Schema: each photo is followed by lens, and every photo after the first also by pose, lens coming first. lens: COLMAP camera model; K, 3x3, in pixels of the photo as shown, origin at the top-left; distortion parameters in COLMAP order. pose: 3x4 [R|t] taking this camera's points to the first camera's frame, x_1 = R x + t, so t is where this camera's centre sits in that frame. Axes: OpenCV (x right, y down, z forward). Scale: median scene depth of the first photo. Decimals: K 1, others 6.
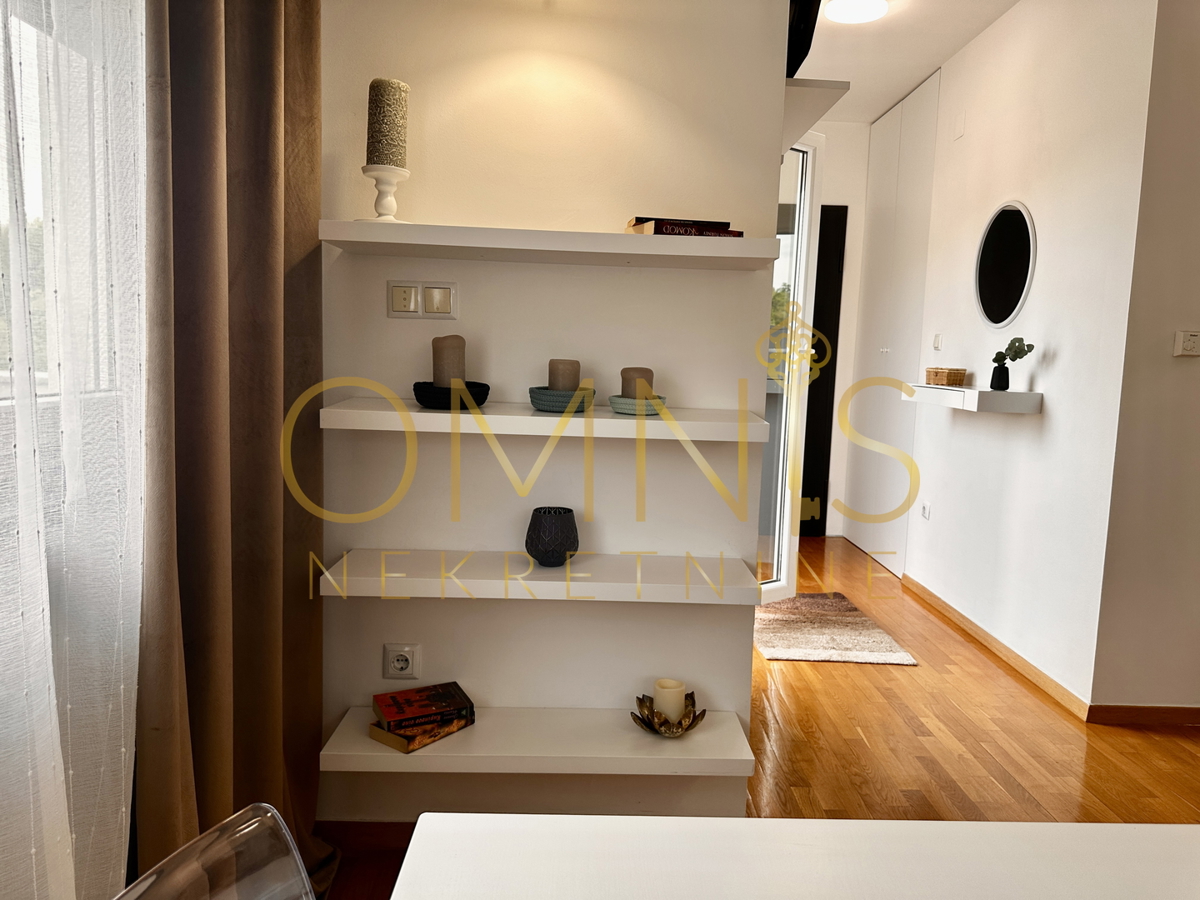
lens RADIAL K [[855.4, 0, 596.9], [0, 855.4, 446.7], [0, 0, 1]] dist [0.017409, -0.021350]
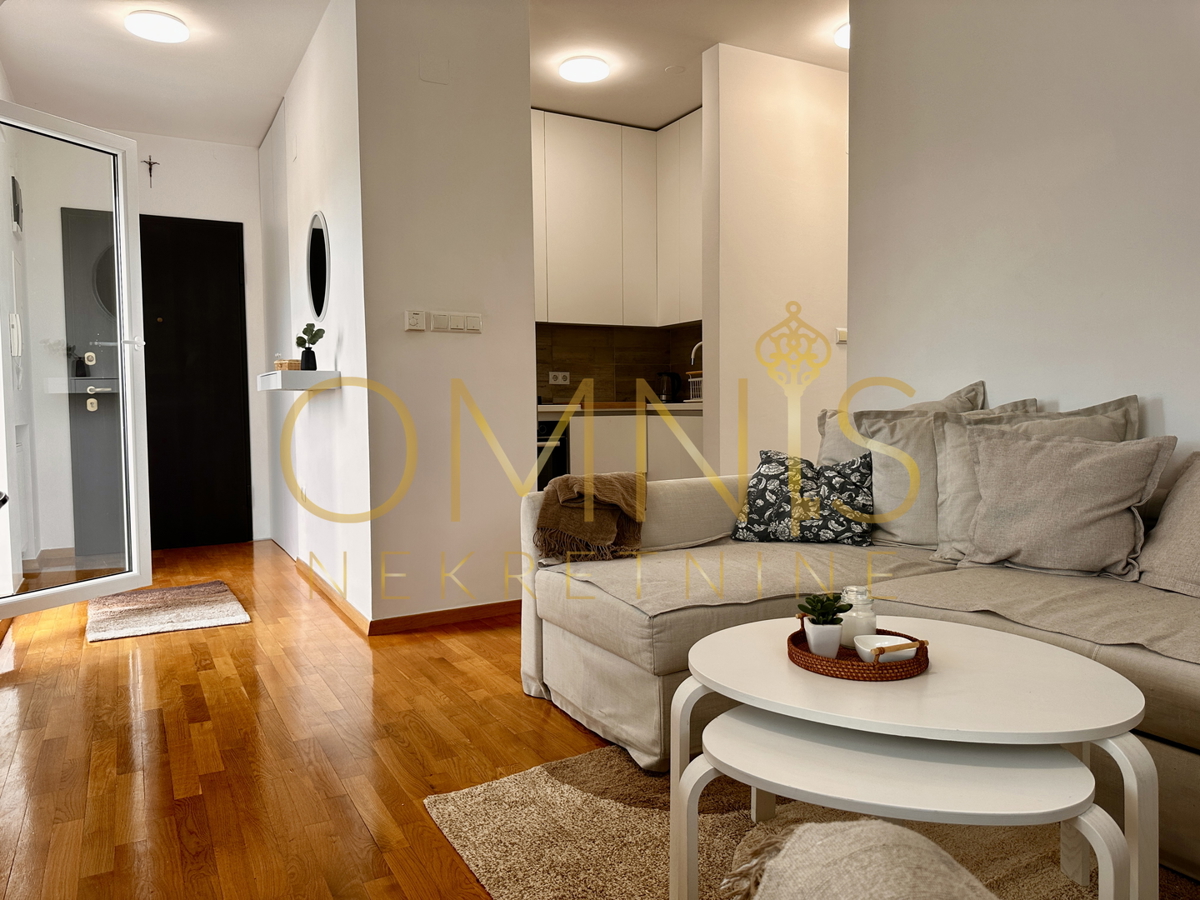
lens RADIAL K [[855.4, 0, 605.9], [0, 855.4, 439.1], [0, 0, 1]] dist [0.017409, -0.021350]
pose [[0.873852, -0.067293, 0.481512, 0.258692], [0.095845, 0.994784, -0.034915, 0.104257], [-0.476651, 0.076661, 0.875744, -0.193342]]
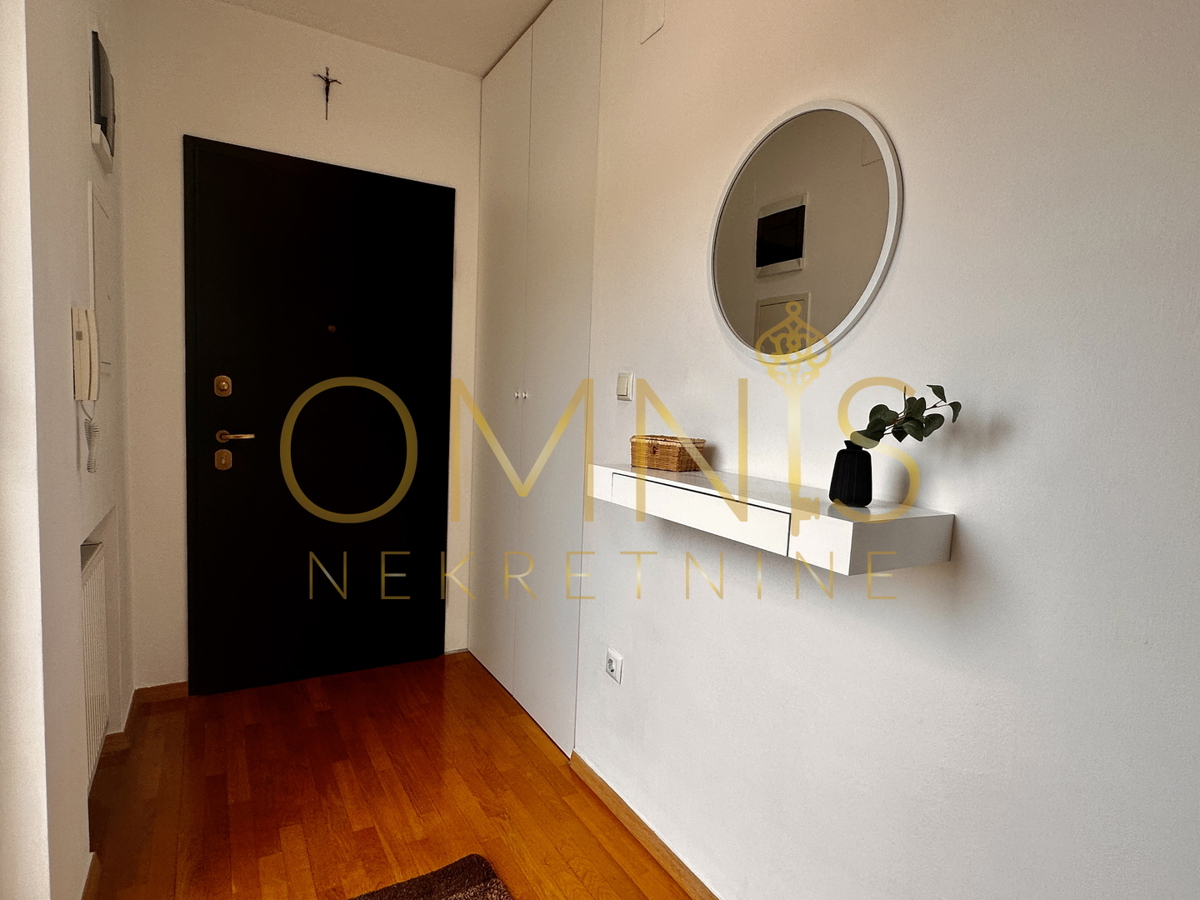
lens RADIAL K [[668.8, 0, 600.2], [0, 668.8, 454.9], [0, 0, 1]] dist [-0.002185, 0.000626]
pose [[0.869562, -0.037168, 0.492423, 0.194733], [0.041858, 0.999122, 0.001498, -0.097216], [-0.492047, 0.019309, 0.870355, 0.771429]]
